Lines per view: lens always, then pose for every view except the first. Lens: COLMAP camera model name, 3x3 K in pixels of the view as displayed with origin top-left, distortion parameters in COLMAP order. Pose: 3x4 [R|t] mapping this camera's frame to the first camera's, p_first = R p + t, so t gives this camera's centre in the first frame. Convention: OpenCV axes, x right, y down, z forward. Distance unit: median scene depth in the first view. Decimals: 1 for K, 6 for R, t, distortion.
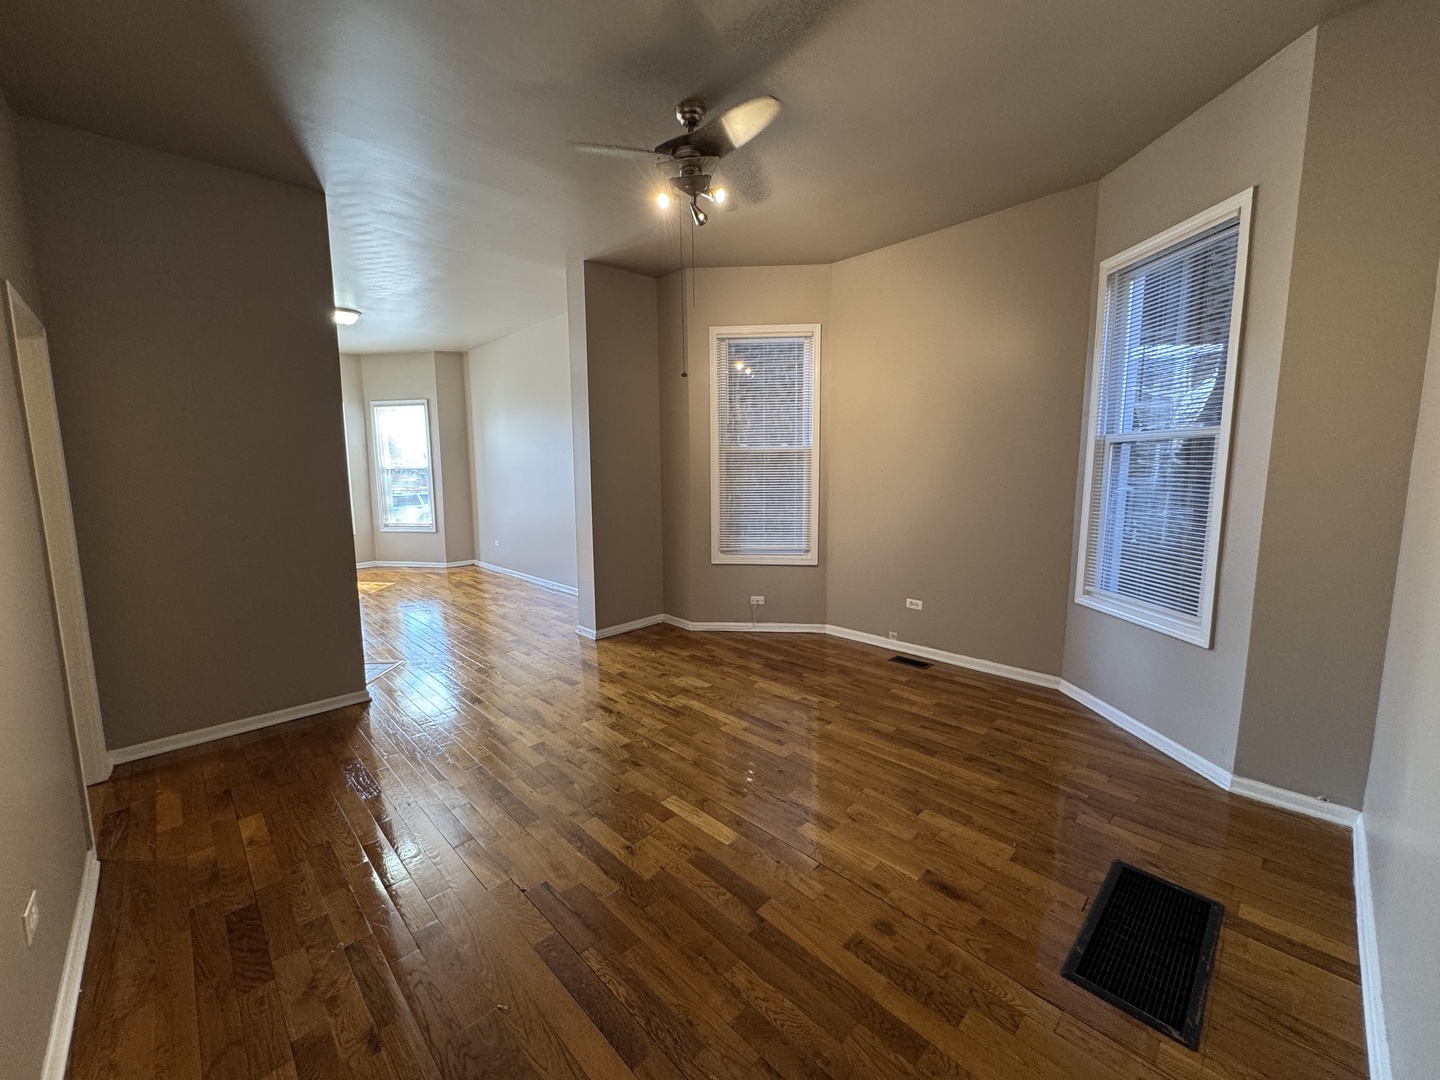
lens RADIAL K [[570.6, 0, 726.1], [0, 570.6, 537.5], [0, 0, 1]] dist [-0.005832, 0.000304]
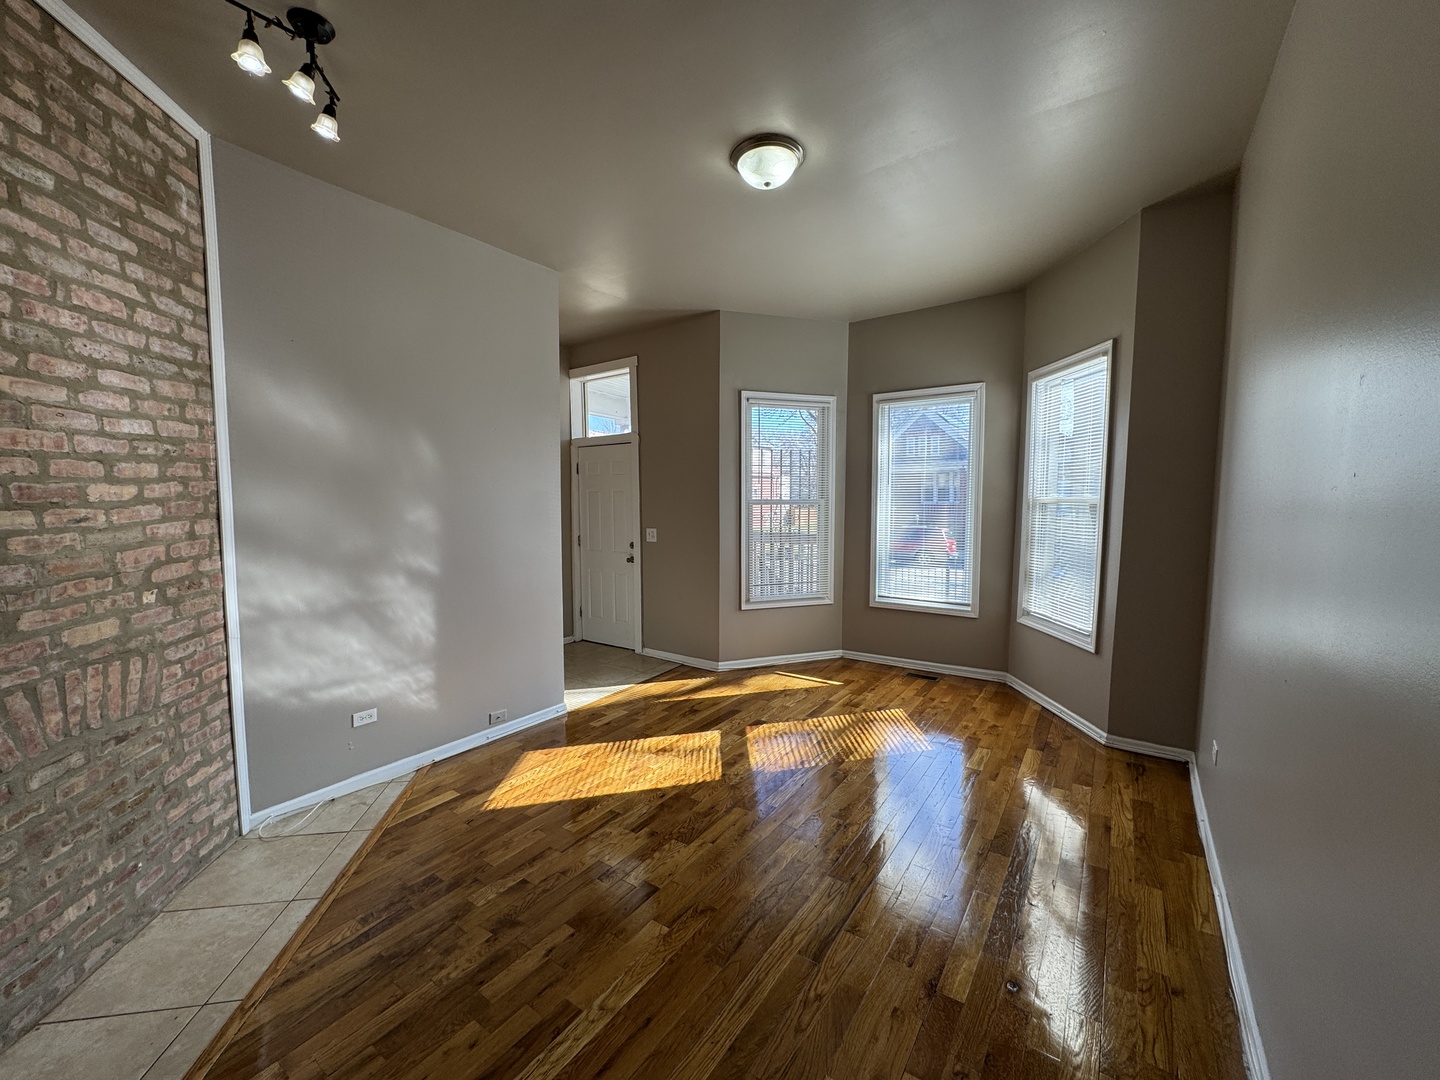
lens RADIAL K [[570.6, 0, 715.0], [0, 570.6, 543.3], [0, 0, 1]] dist [-0.005832, 0.000304]
pose [[0.175592, 0.087058, -0.980606, -0.367782], [-0.122805, 0.990239, 0.065923, -0.200013], [0.976773, 0.108848, 0.184569, 1.523508]]
